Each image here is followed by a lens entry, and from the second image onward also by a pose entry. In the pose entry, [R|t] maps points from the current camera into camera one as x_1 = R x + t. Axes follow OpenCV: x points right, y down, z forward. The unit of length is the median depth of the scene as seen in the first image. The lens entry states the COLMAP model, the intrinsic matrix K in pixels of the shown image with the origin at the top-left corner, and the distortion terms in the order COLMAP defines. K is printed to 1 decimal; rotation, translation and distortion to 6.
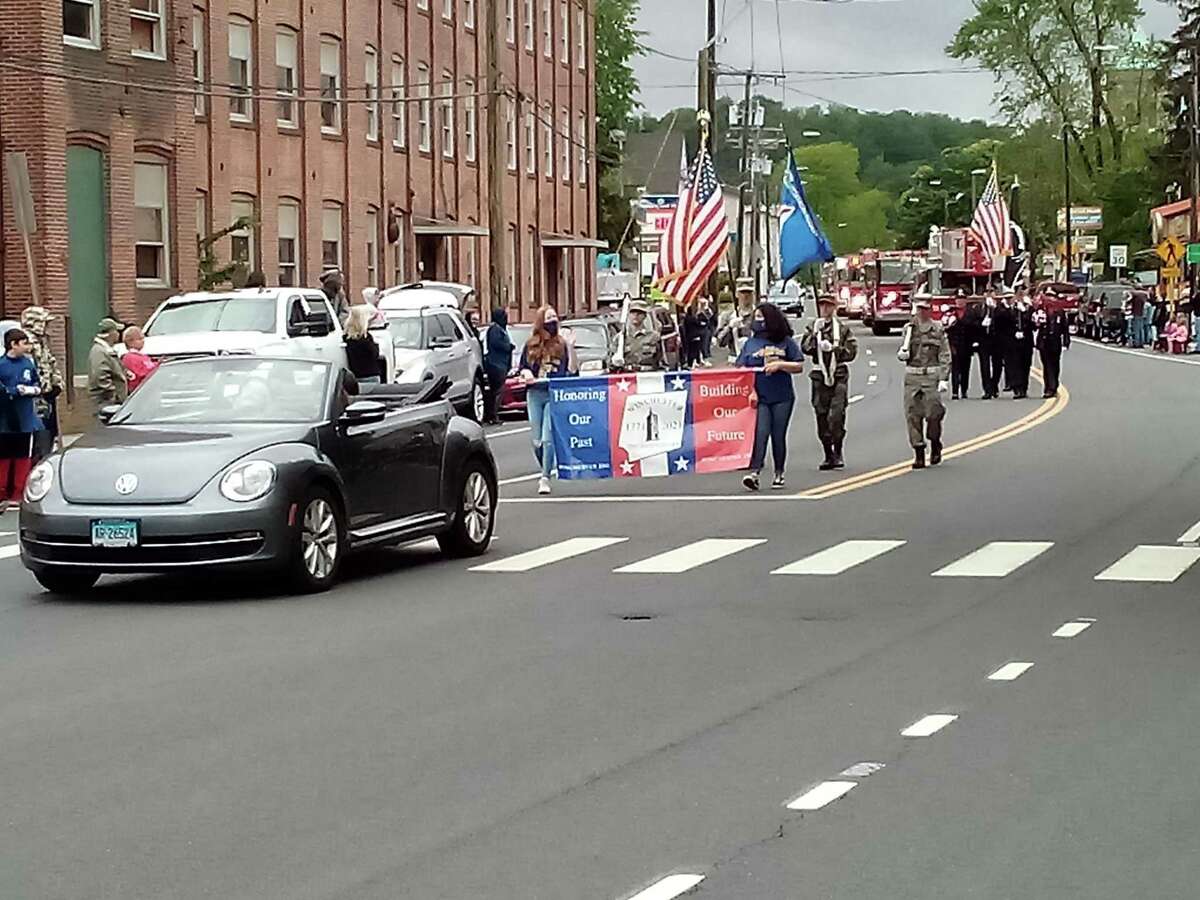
lens RADIAL K [[3156.3, 0, 637.4], [0, 3156.3, 476.9], [0, 0, 1]] dist [0.041466, 0.000000]
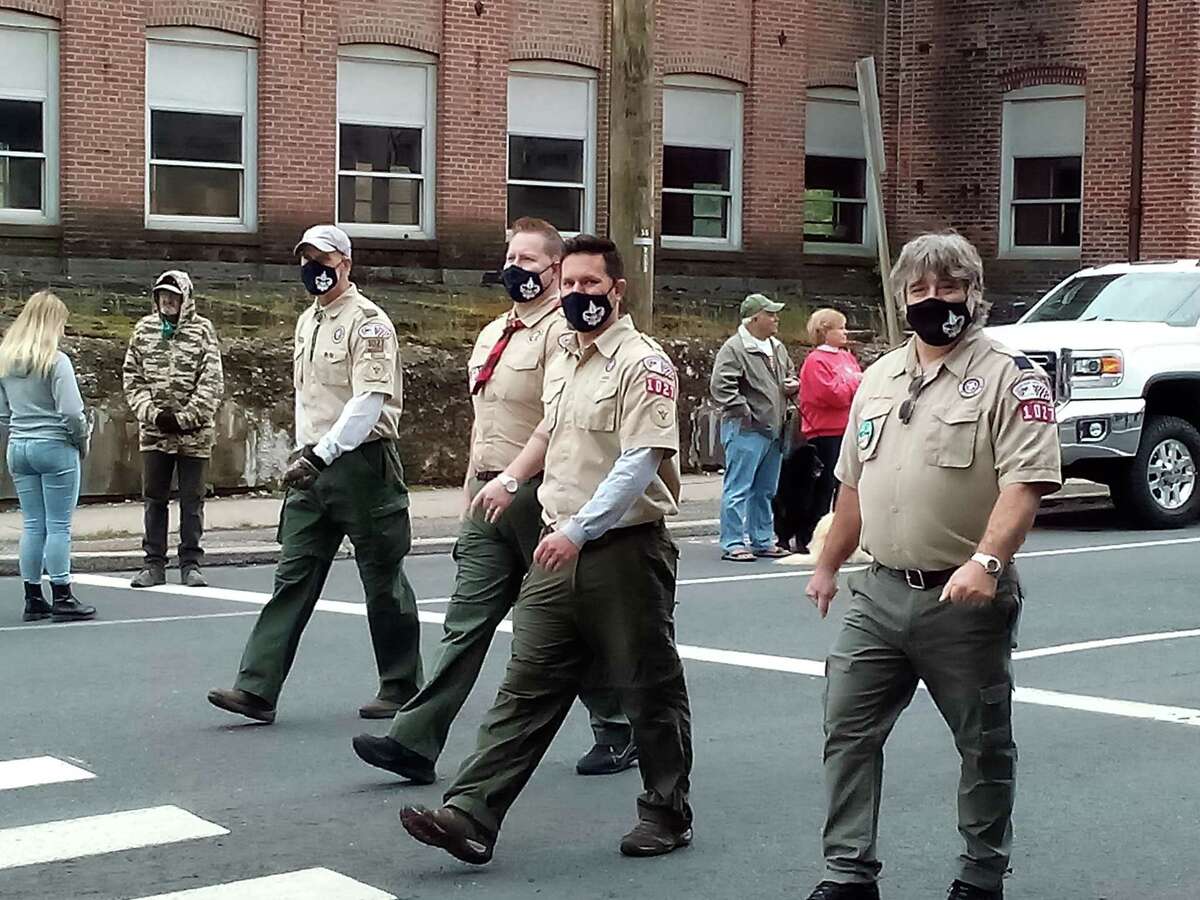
lens RADIAL K [[2665.1, 0, 604.2], [0, 2665.1, 470.8], [0, 0, 1]] dist [0.039587, 0.000000]
pose [[0.829497, 0.067291, -0.554443, 0.042877], [-0.058641, 0.997722, 0.033359, -0.012568], [0.555424, 0.004842, 0.831553, 0.219696]]
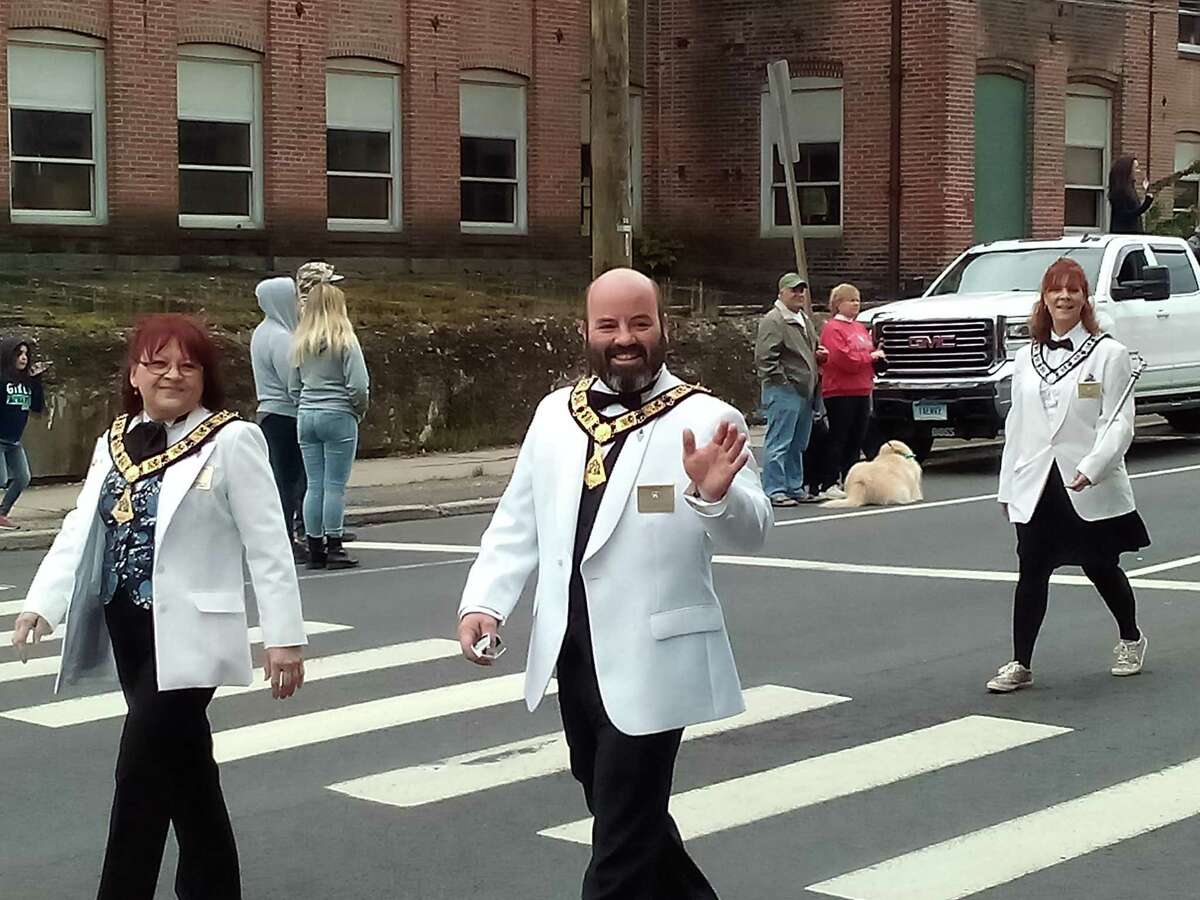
lens RADIAL K [[2665.1, 0, 593.2], [0, 2665.1, 451.5], [0, 0, 1]] dist [0.039587, 0.000000]
pose [[0.914695, 0.039702, -0.402191, 0.015466], [-0.032310, 0.999161, 0.025149, -0.009427], [0.402852, -0.010009, 0.915210, 0.172391]]
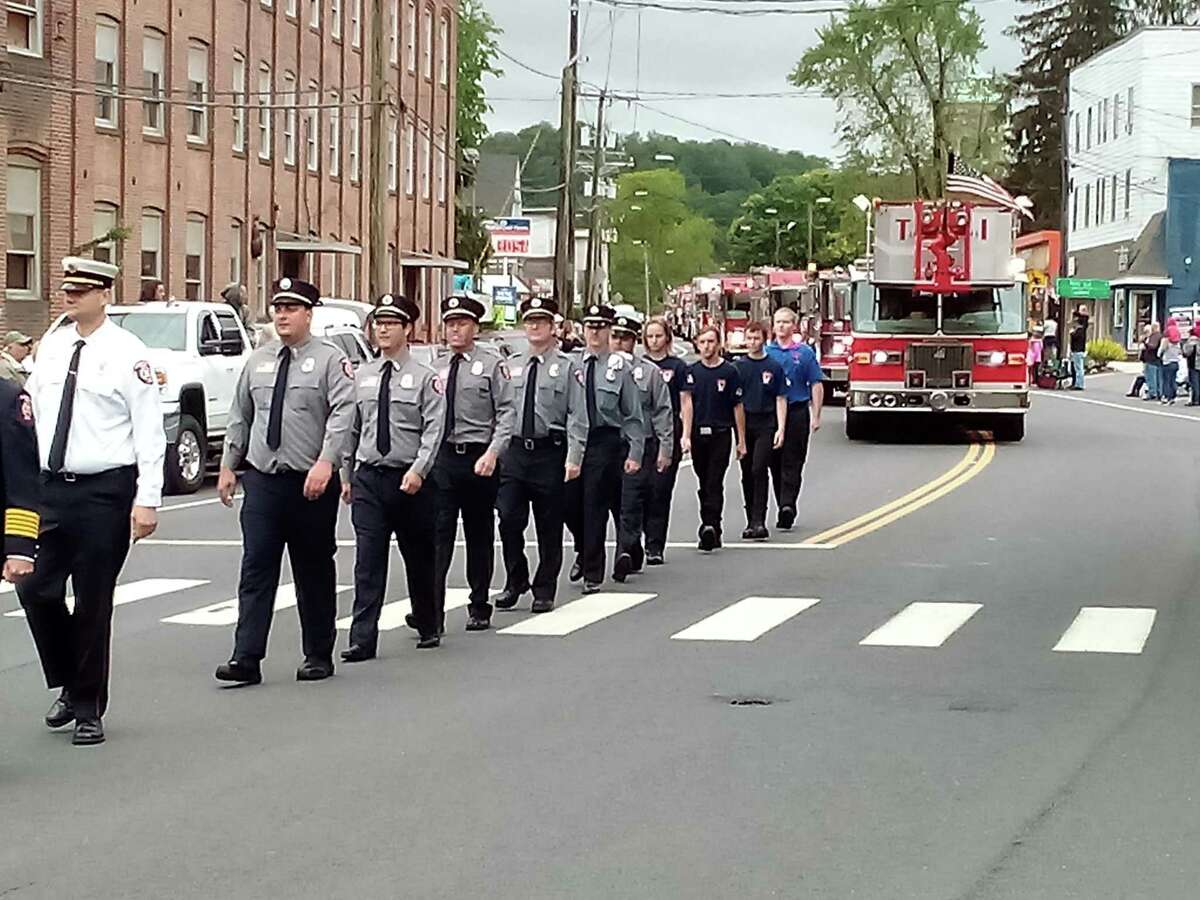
lens RADIAL K [[3156.3, 0, 599.1], [0, 3156.3, 459.7], [0, 0, 1]] dist [0.041466, 0.000000]
pose [[0.998689, 0.018788, 0.047611, -0.017607], [-0.018158, 0.999742, -0.013641, -0.001672], [-0.047855, 0.012758, 0.998773, 0.036600]]
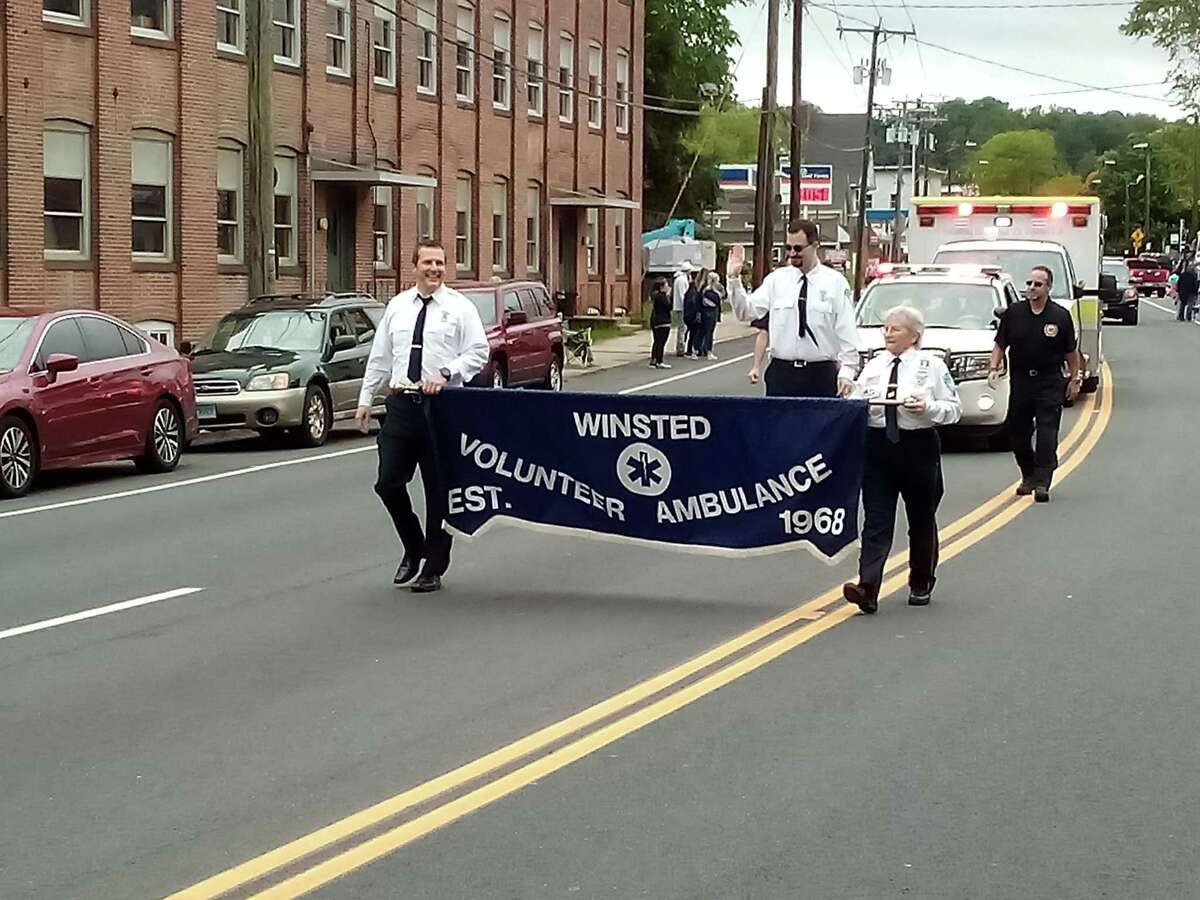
lens RADIAL K [[2665.1, 0, 562.9], [0, 2665.1, 474.8], [0, 0, 1]] dist [0.039587, 0.000000]
pose [[0.992767, 0.025440, -0.117329, 0.068181], [-0.023029, 0.999496, 0.021860, -0.021115], [0.117826, -0.018999, 0.992853, 0.362272]]
